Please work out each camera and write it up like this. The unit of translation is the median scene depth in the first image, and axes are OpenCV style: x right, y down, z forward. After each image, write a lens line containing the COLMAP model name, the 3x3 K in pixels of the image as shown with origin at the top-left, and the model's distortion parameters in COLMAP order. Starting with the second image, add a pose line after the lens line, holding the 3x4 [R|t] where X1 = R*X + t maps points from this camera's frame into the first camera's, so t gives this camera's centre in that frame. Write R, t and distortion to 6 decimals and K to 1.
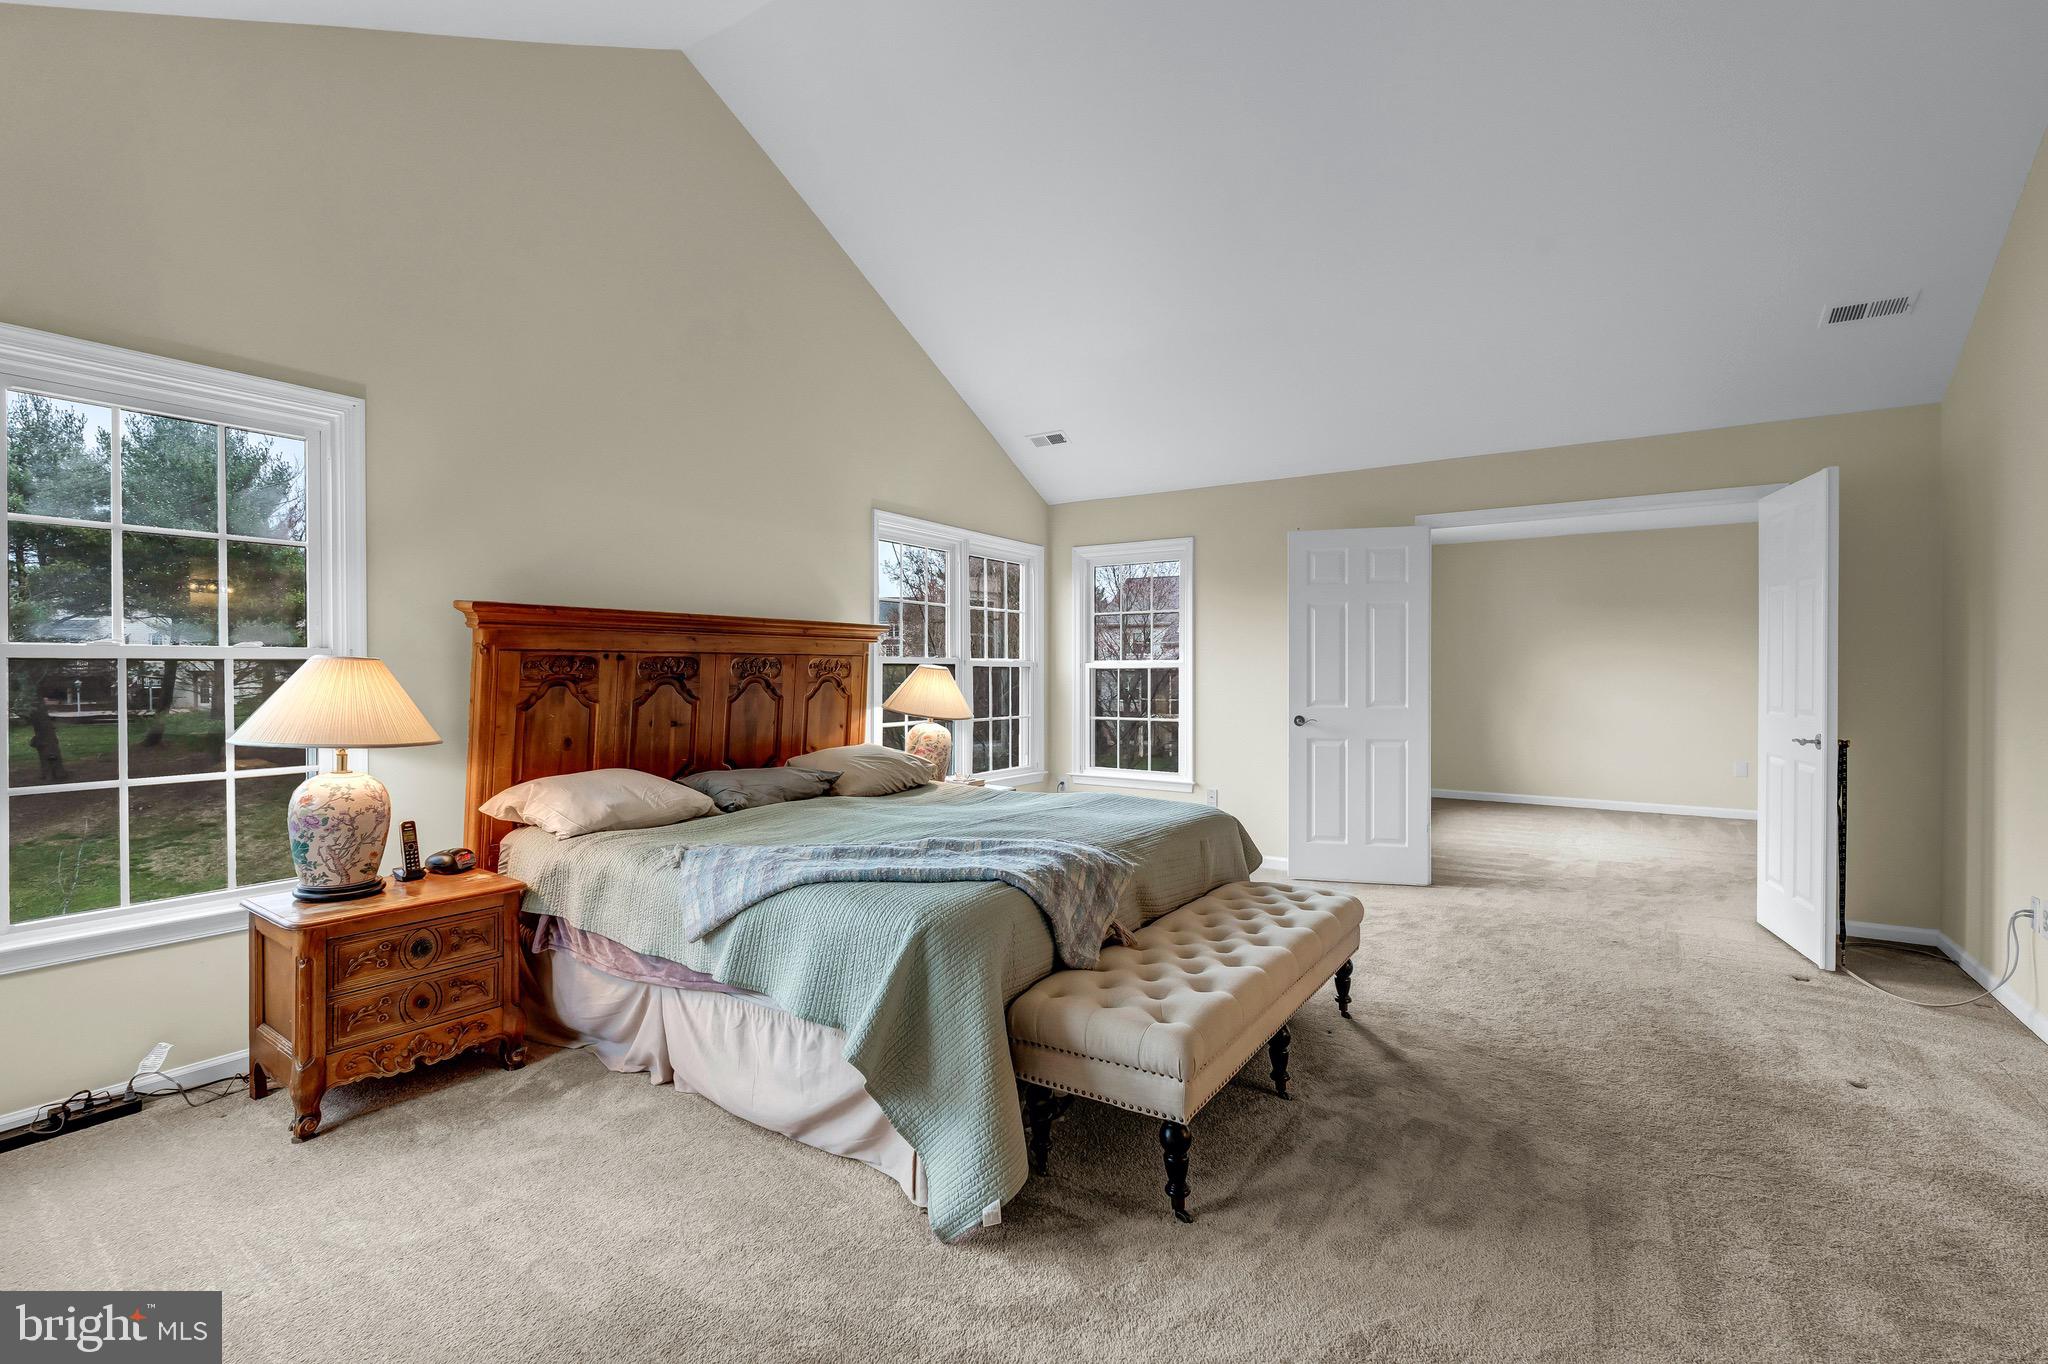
lens RADIAL K [[937.8, 0, 994.2], [0, 937.8, 686.2], [0, 0, 1]] dist [-0.000364, 0.000141]
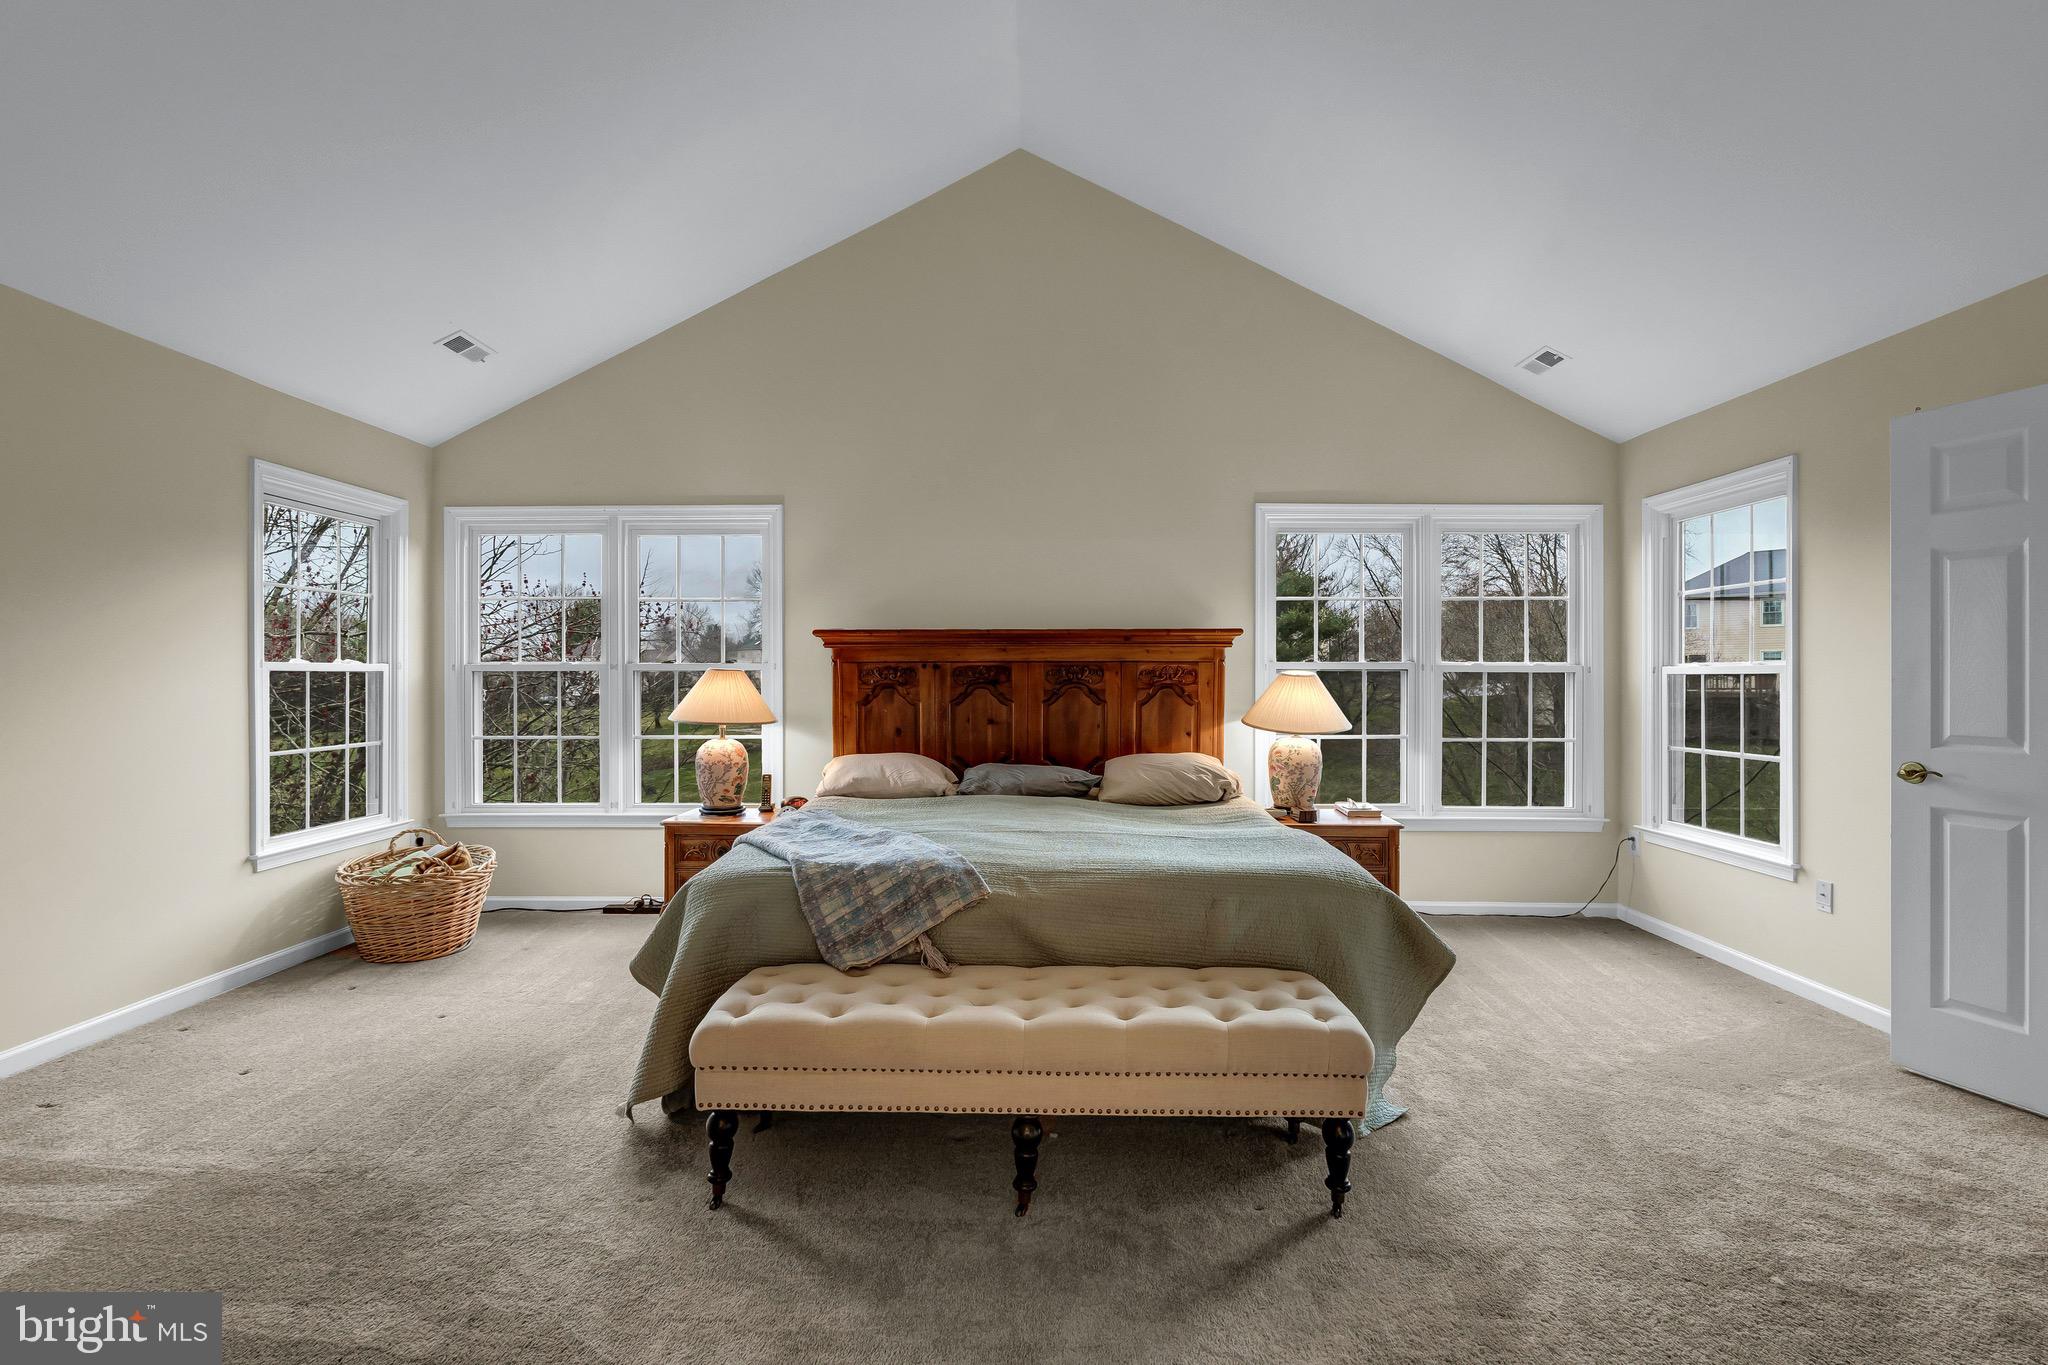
lens RADIAL K [[942.6, 0, 1024.0], [0, 942.6, 682.5], [0, 0, 1]] dist [0.002397, 0.000461]
pose [[0.532358, 0.004514, -0.846507, 0.692462], [-0.014510, 0.999888, -0.003793, -0.006065], [0.846395, 0.014302, 0.532363, 0.397765]]
